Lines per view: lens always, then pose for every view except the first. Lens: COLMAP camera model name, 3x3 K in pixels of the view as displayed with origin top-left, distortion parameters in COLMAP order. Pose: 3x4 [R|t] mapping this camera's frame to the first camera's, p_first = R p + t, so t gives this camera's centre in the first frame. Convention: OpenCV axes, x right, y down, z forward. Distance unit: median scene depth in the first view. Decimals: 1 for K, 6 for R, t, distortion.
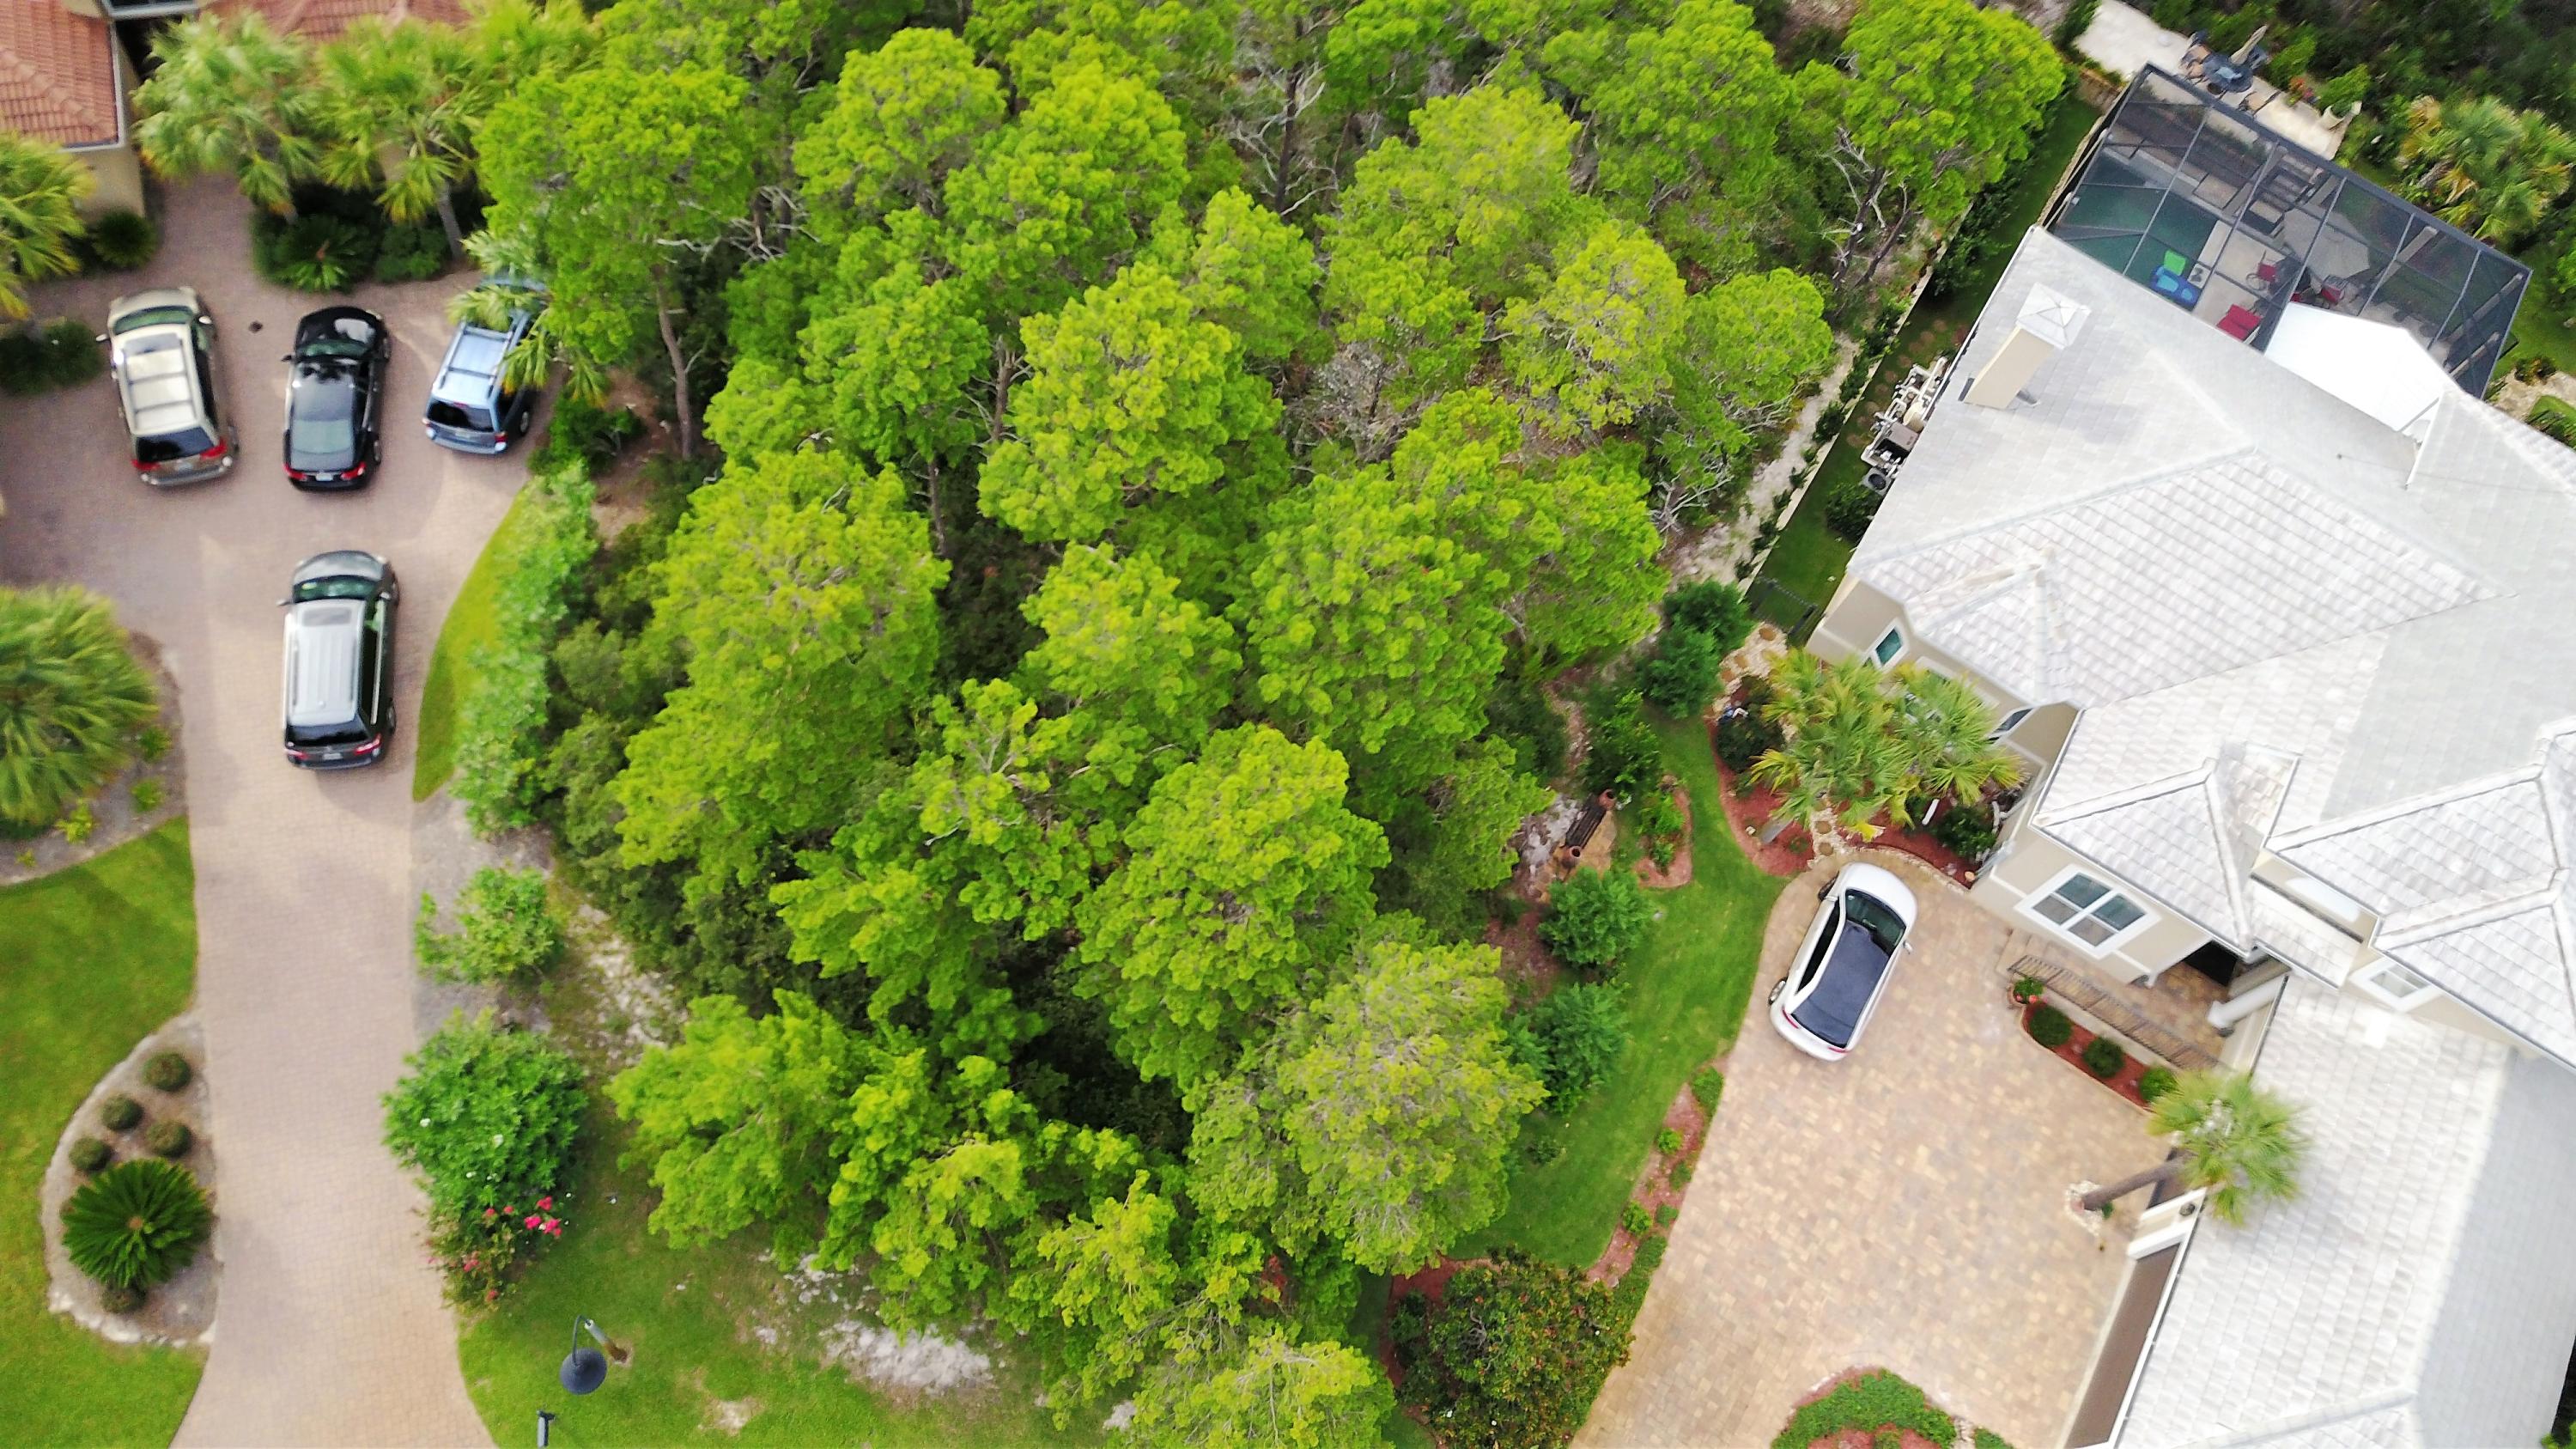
lens RADIAL K [[1982.0, 0, 1300.6], [0, 1982.0, 733.7], [0, 0, 1]] dist [0.005402, -0.006831]
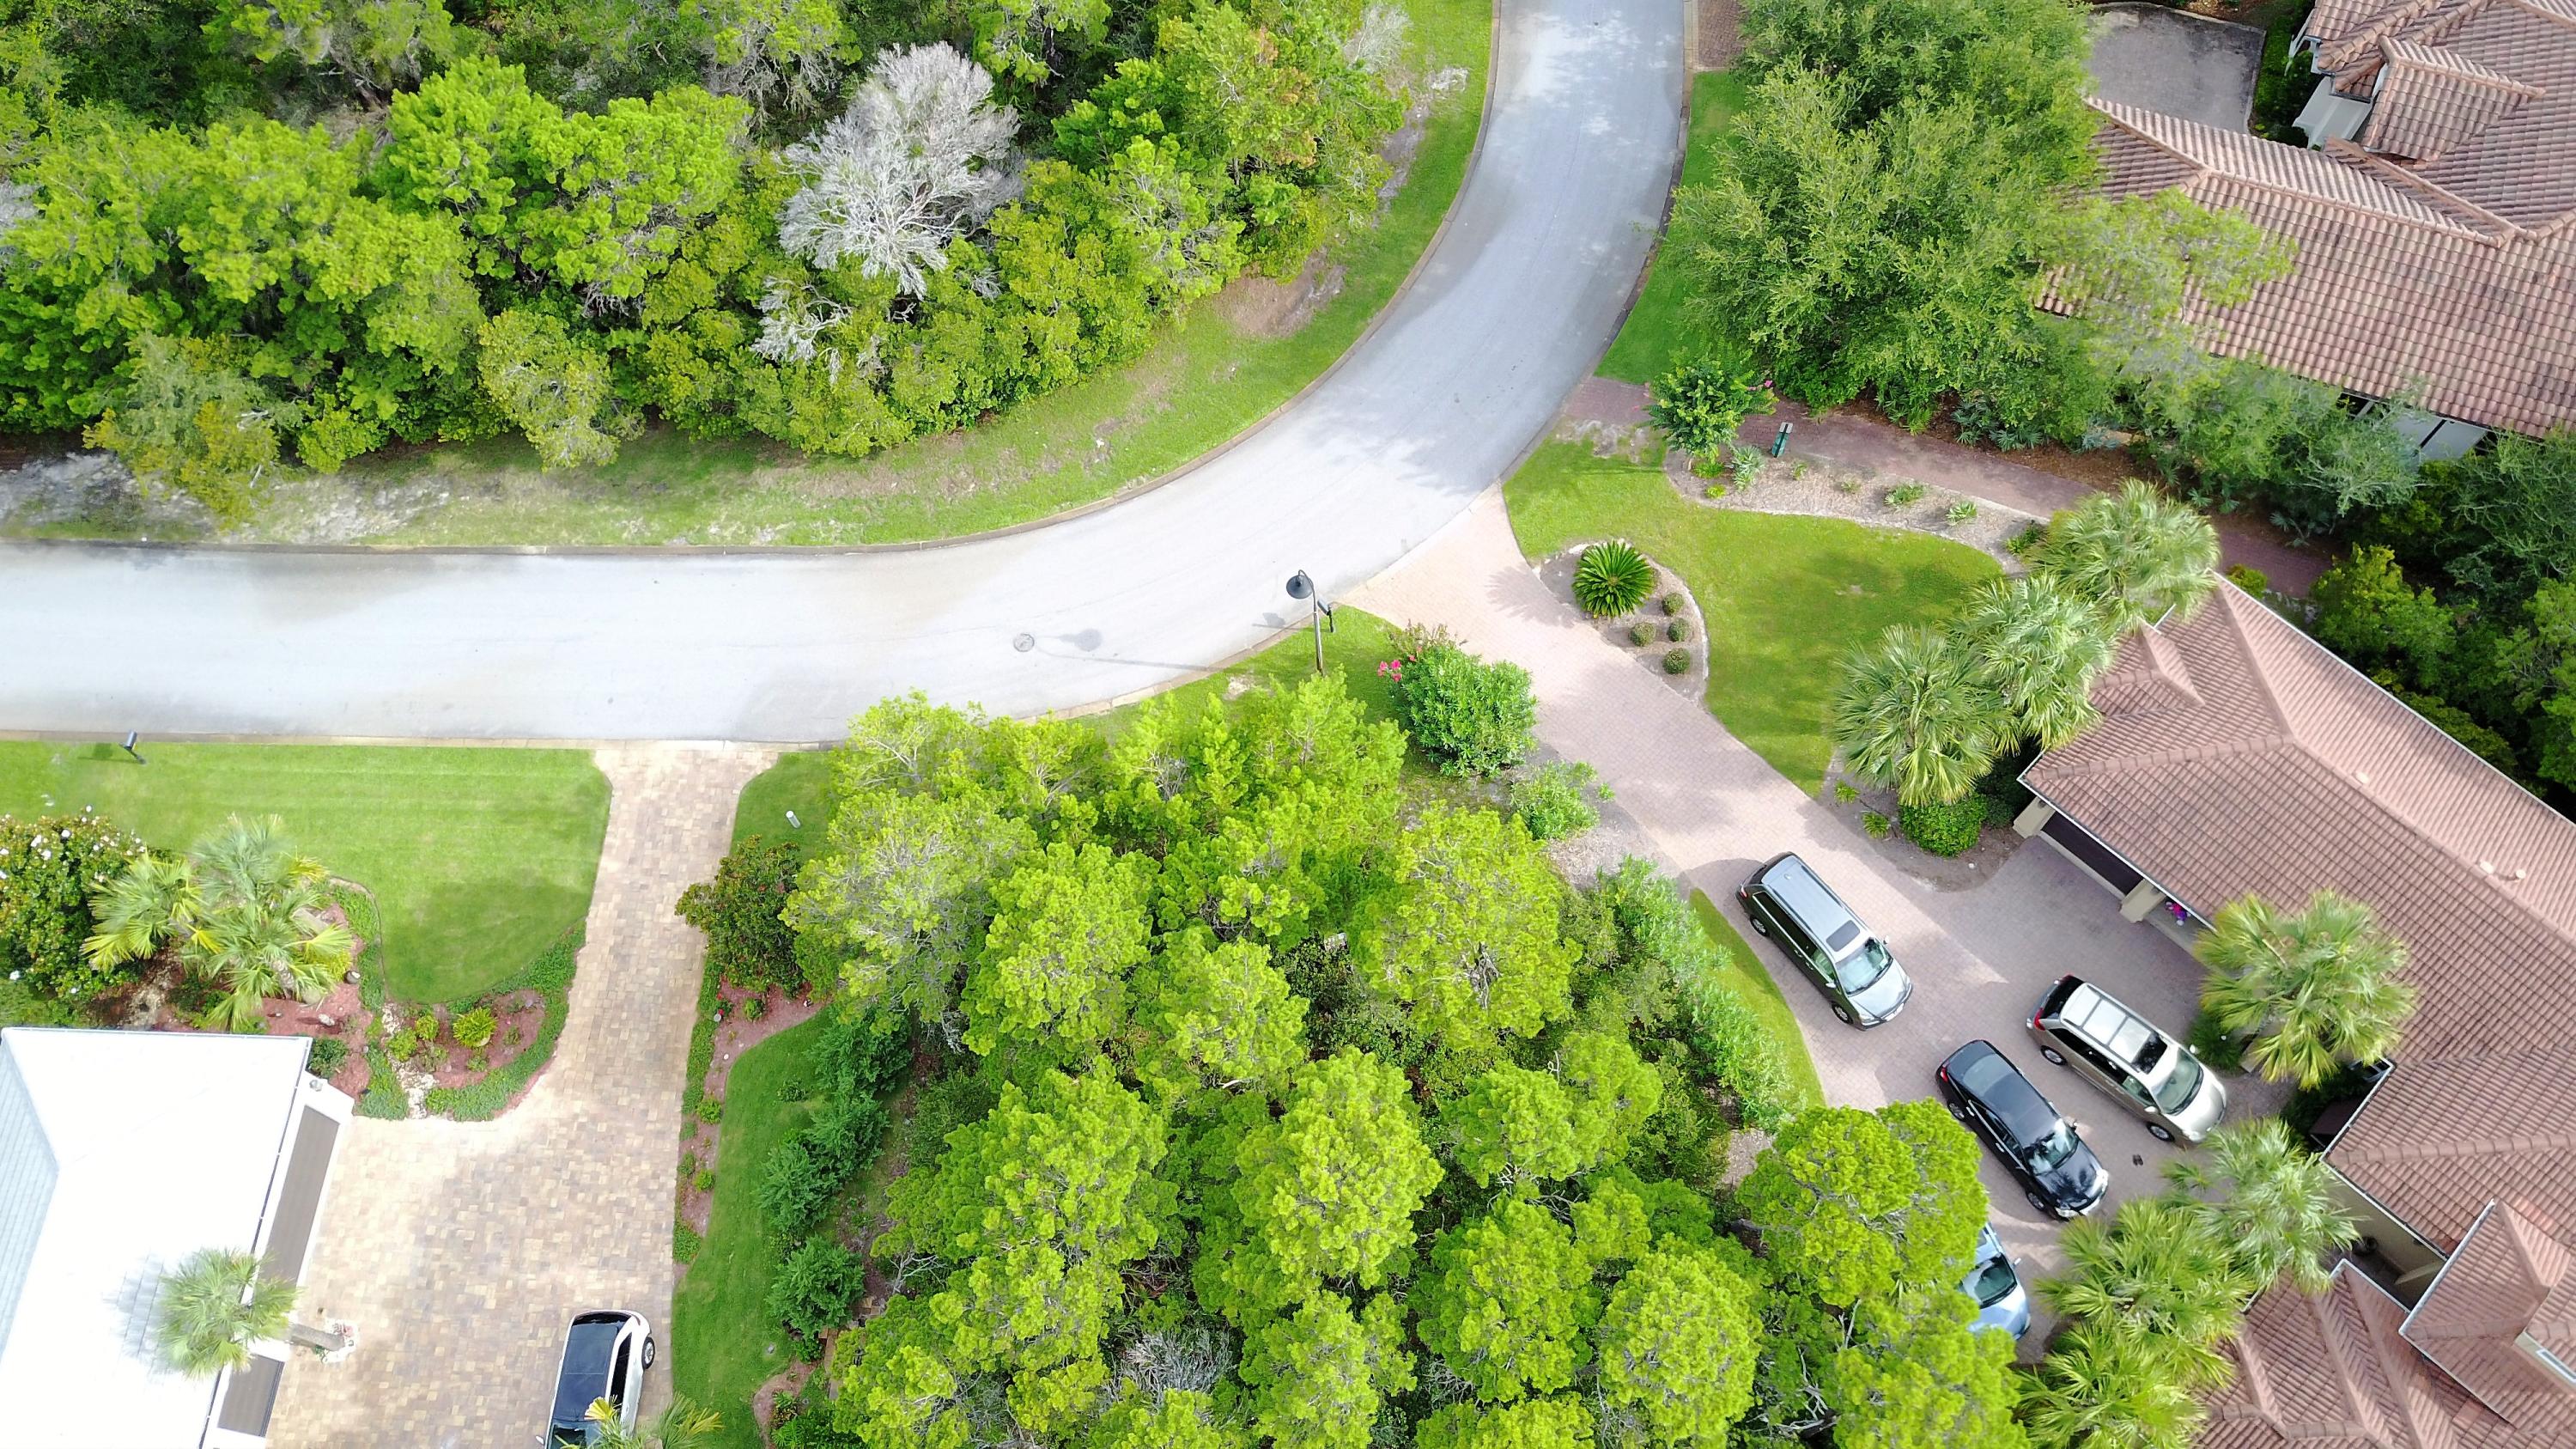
lens RADIAL K [[1982.0, 0, 1287.2], [0, 1982.0, 728.2], [0, 0, 1]] dist [0.005402, -0.006831]
pose [[-0.868877, 0.368924, -0.330072, 0.175660], [-0.483308, -0.487978, 0.726837, -0.713902], [0.107080, 0.791058, 0.602297, 0.095857]]
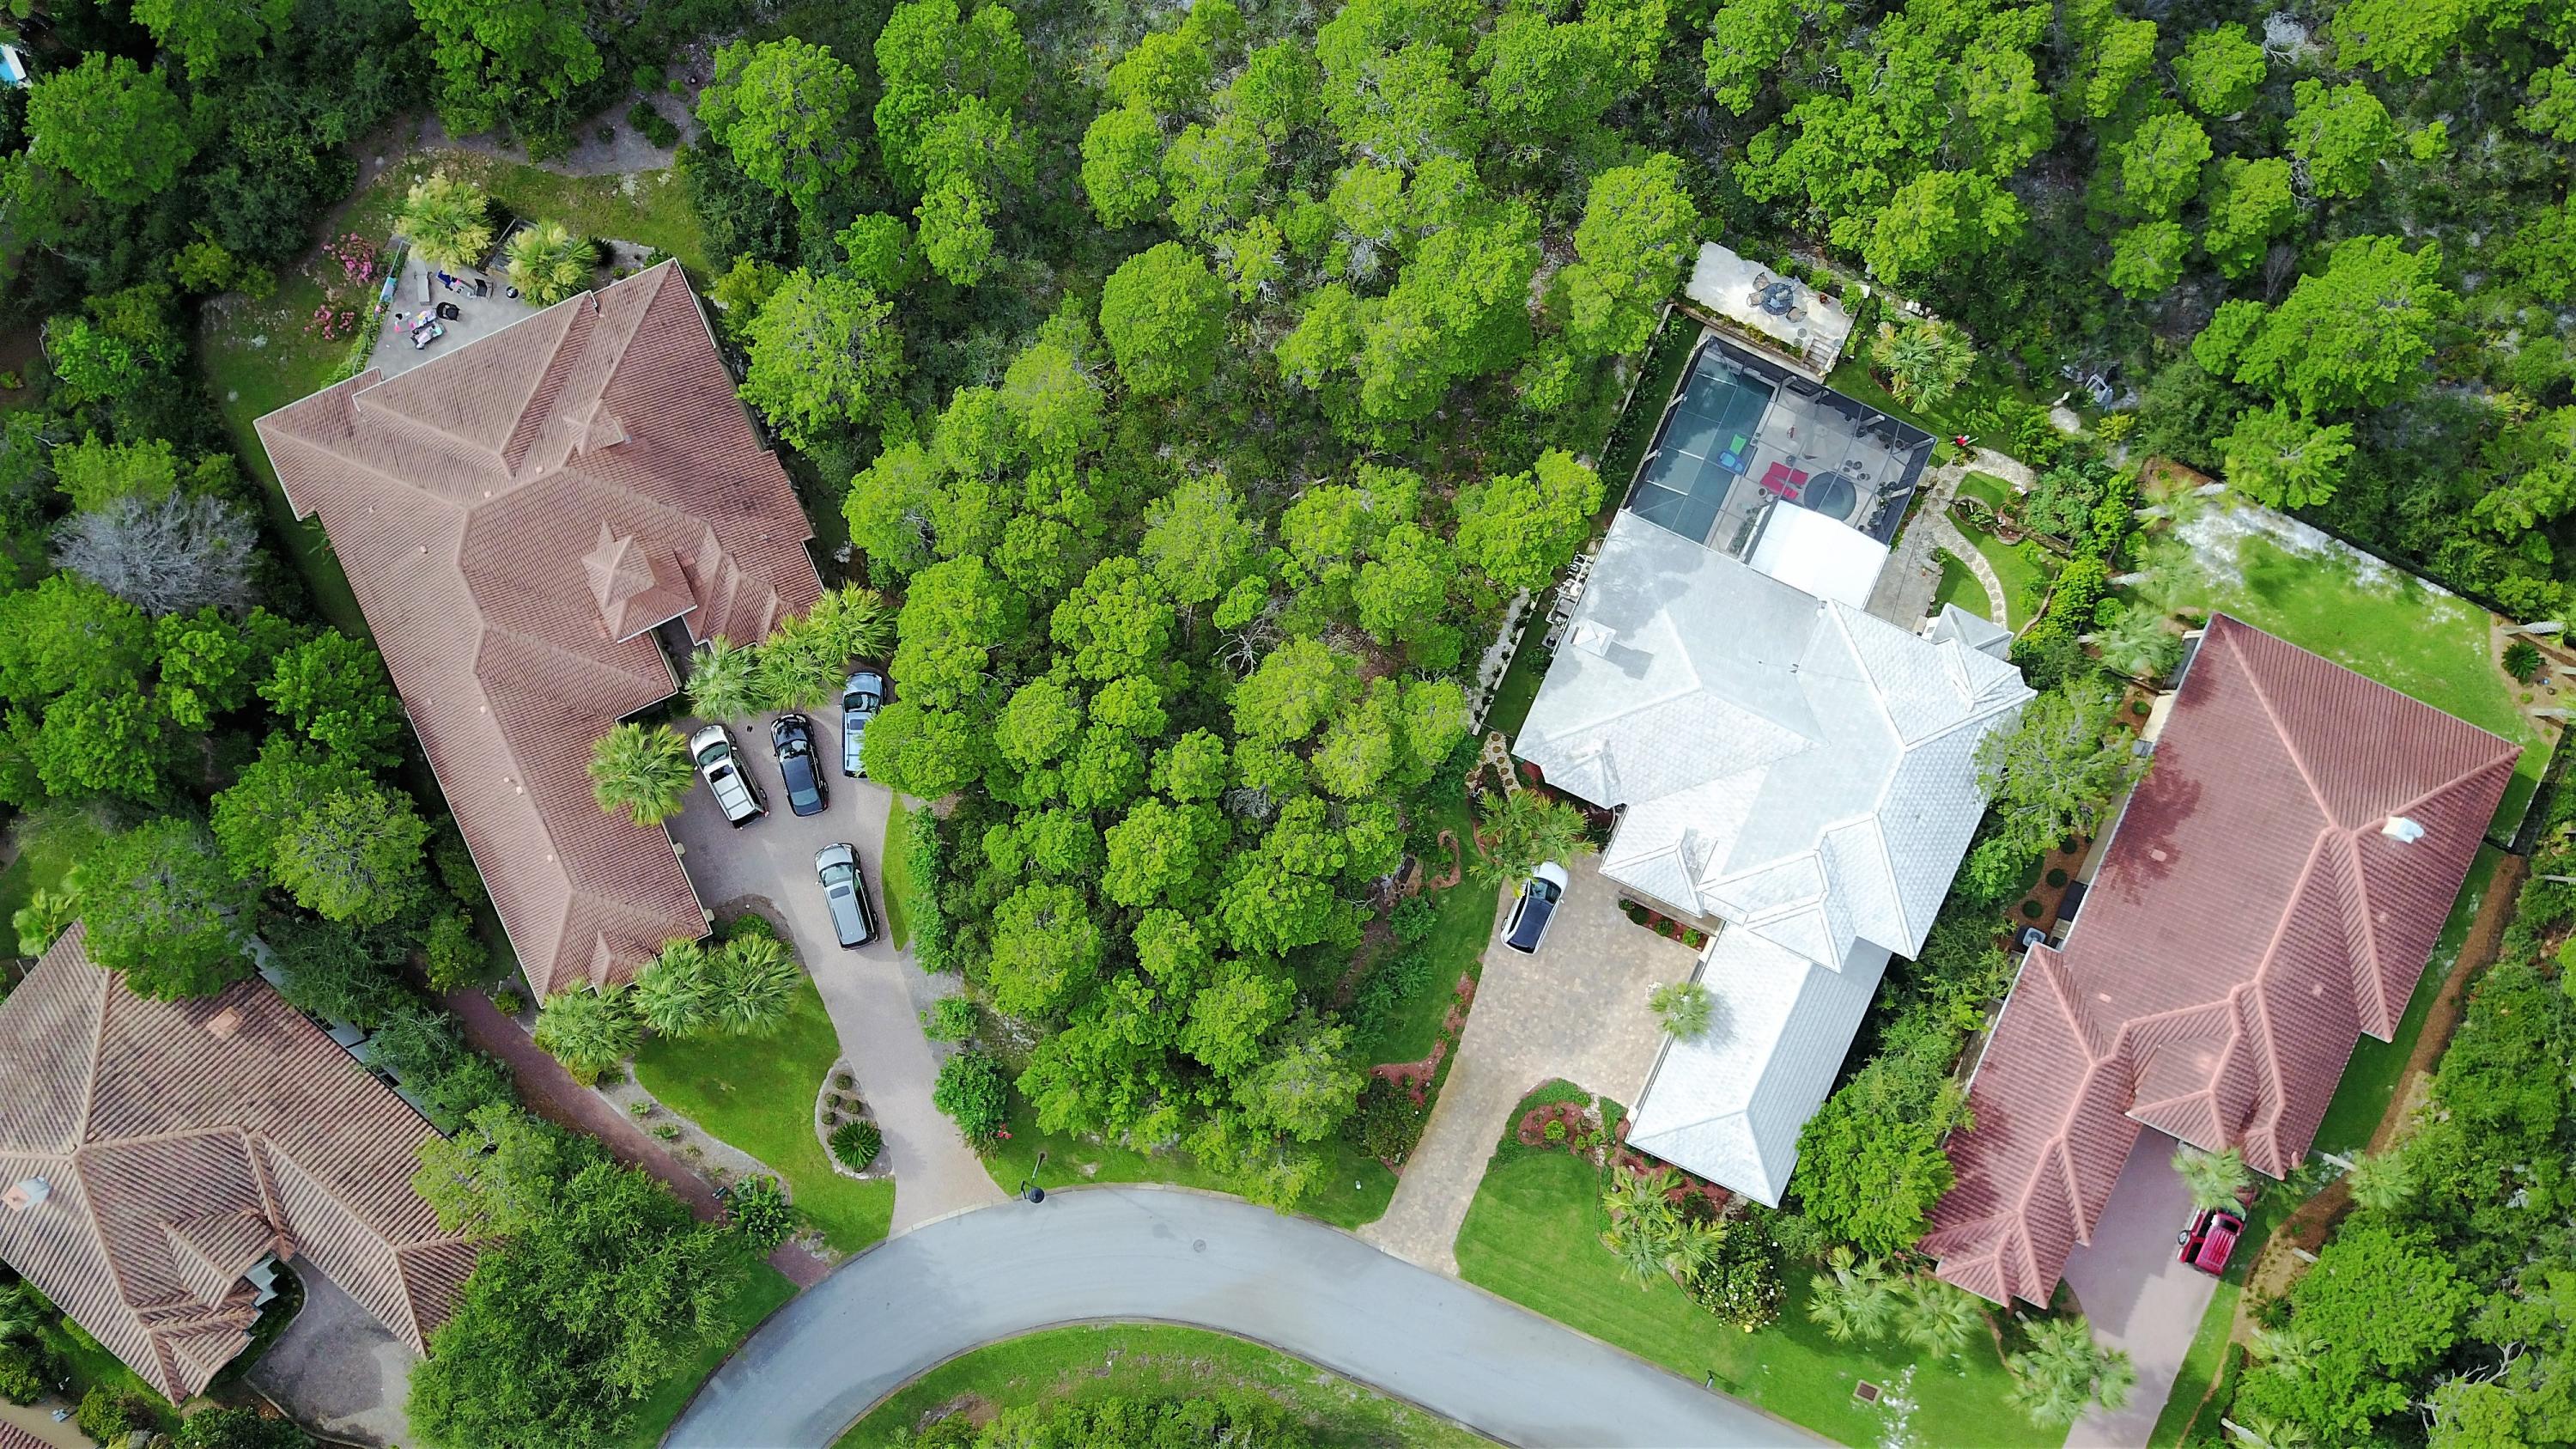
lens RADIAL K [[1982.0, 0, 1284.7], [0, 1982.0, 716.2], [0, 0, 1]] dist [0.005402, -0.006831]
pose [[0.981280, -0.119946, -0.150672, 0.376027], [0.177016, 0.869926, 0.460320, -1.166864], [0.075860, -0.478374, 0.874873, -0.851629]]
